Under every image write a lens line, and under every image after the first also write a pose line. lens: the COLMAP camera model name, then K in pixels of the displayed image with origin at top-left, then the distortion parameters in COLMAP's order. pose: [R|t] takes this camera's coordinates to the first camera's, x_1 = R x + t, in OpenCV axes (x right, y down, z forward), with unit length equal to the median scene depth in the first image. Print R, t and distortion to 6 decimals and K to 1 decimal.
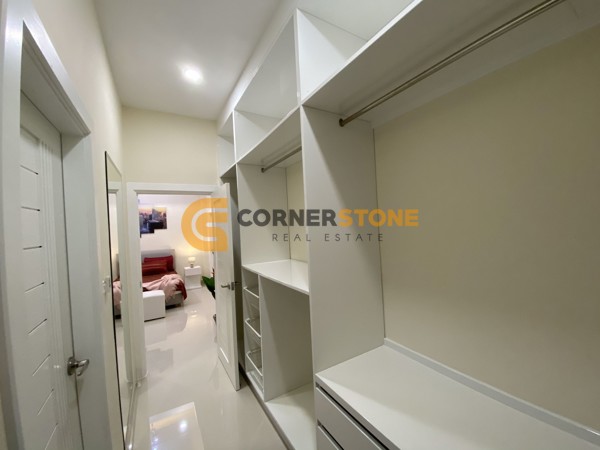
lens RADIAL K [[245.5, 0, 300.7], [0, 245.5, 227.6], [0, 0, 1]] dist [-0.000272, 0.000018]
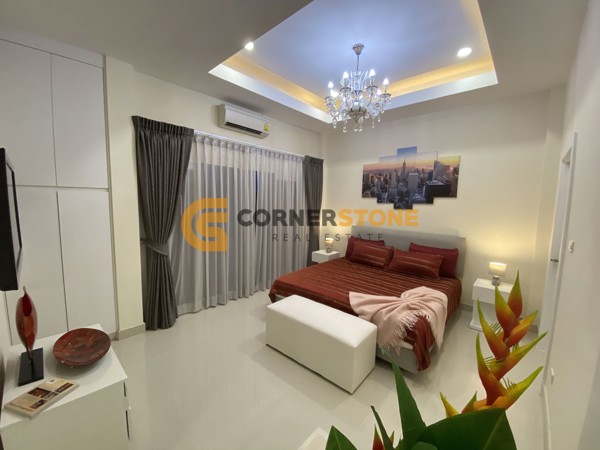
lens RADIAL K [[245.5, 0, 300.6], [0, 245.5, 224.6], [0, 0, 1]] dist [-0.000272, 0.000018]
pose [[0.294869, 0.143945, -0.944633, -0.138693], [-0.037692, 0.989571, 0.139027, 0.001963], [0.954794, -0.005390, 0.297220, 0.533441]]
